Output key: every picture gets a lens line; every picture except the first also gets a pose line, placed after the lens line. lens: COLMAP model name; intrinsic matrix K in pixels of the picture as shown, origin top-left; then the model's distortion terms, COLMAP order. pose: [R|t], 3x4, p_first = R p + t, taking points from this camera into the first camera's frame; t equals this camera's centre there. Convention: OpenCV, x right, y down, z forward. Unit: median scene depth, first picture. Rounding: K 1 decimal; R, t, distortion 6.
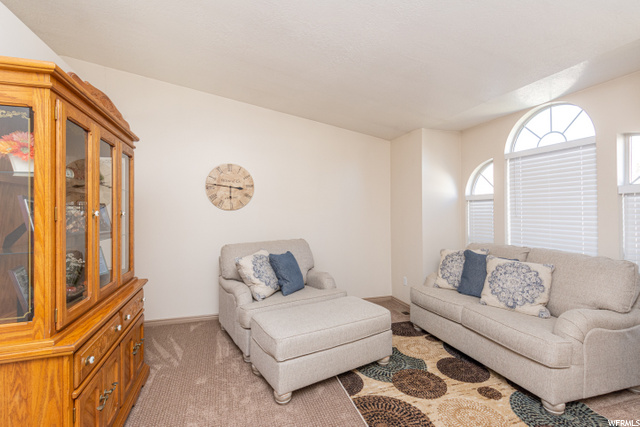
lens RADIAL K [[297.5, 0, 317.8], [0, 297.5, 208.8], [0, 0, 1]] dist [-0.002456, -0.000278]
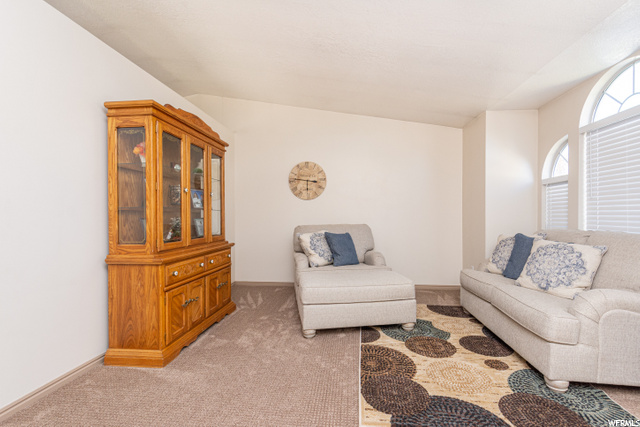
lens RADIAL K [[283.7, 0, 321.7], [0, 283.7, 216.5], [0, 0, 1]] dist [0.002350, -0.004999]
pose [[0.922848, 0.007008, -0.385101, 0.310455], [0.000144, 0.999828, 0.018540, 0.077025], [0.385165, -0.017165, 0.922688, -0.084274]]
